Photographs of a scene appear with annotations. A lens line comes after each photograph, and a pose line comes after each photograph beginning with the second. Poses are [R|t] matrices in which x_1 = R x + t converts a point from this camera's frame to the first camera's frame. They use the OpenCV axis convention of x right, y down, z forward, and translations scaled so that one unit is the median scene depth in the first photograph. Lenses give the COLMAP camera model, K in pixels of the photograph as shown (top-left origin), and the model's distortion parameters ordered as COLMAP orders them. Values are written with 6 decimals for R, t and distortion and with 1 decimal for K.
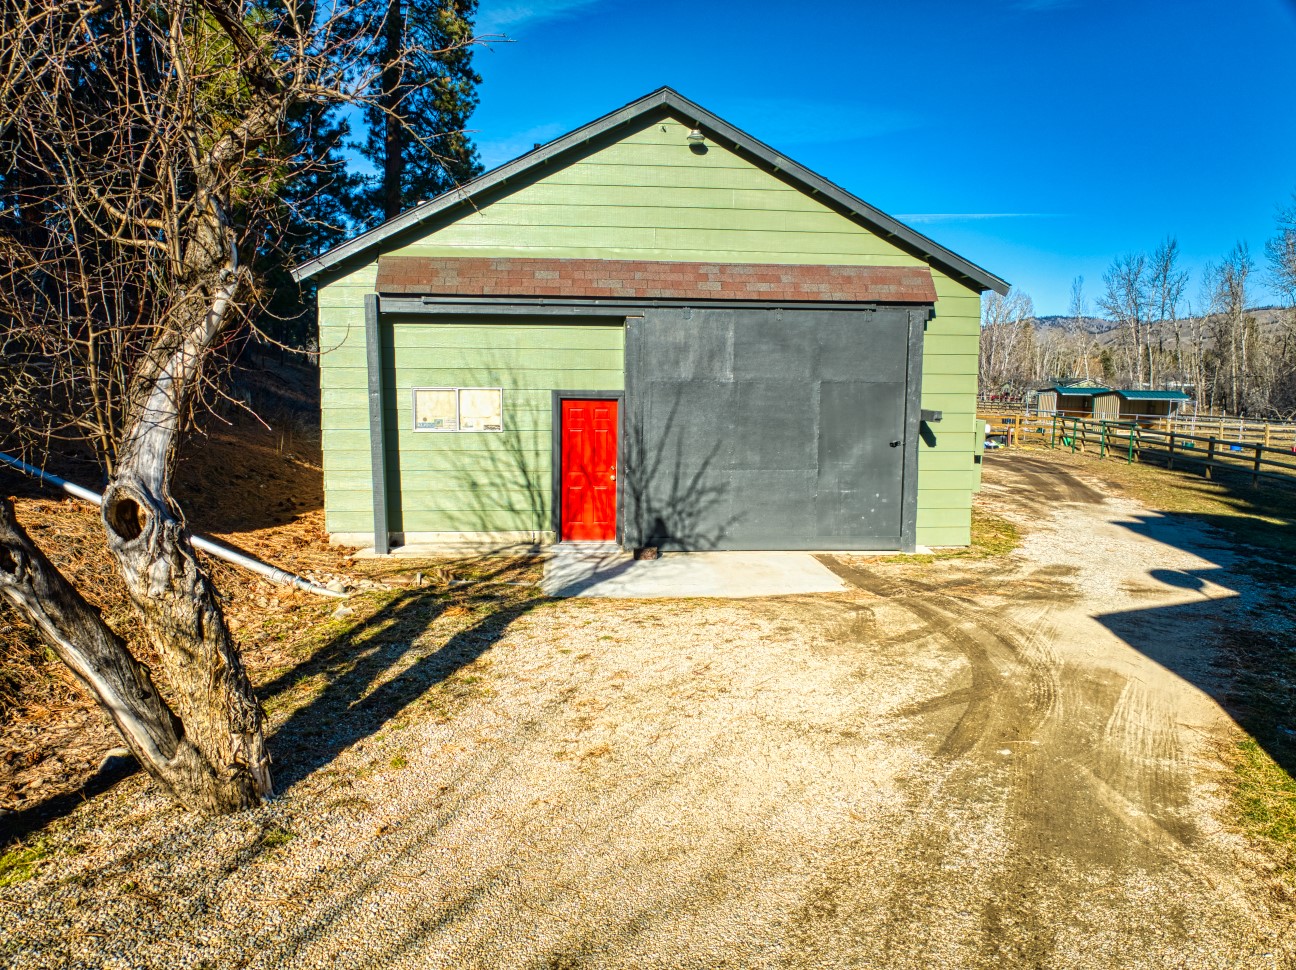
lens RADIAL K [[924.5, 0, 643.1], [0, 924.5, 491.6], [0, 0, 1]] dist [-0.048568, -0.013025]
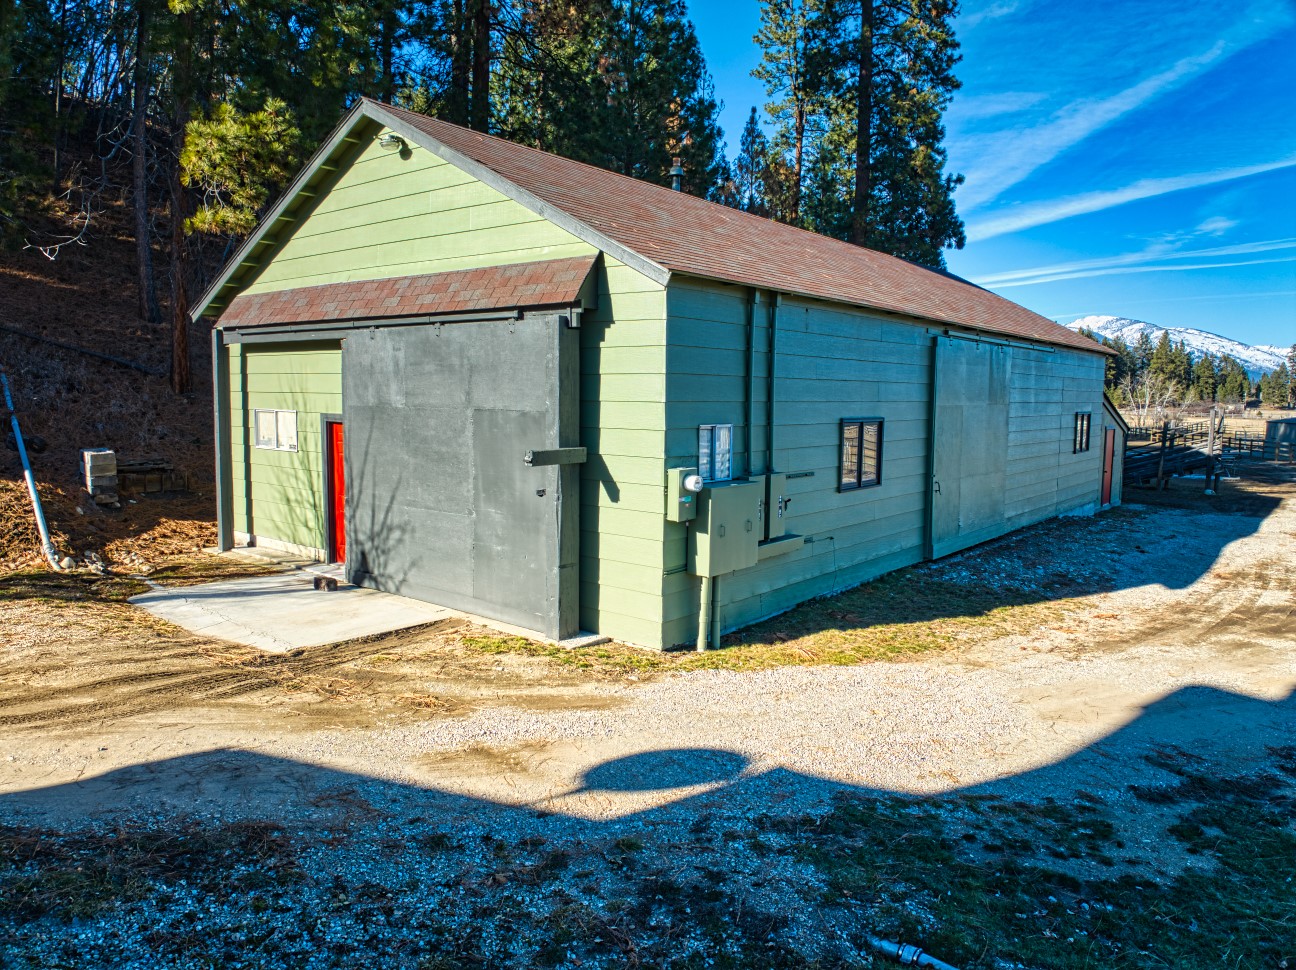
lens RADIAL K [[924.5, 0, 645.6], [0, 924.5, 482.2], [0, 0, 1]] dist [-0.048568, -0.013025]
pose [[0.715163, 0.070821, -0.695361, 0.867563], [-0.101309, 0.994851, -0.002870, -0.067618], [0.691577, 0.072499, 0.718655, 0.521389]]
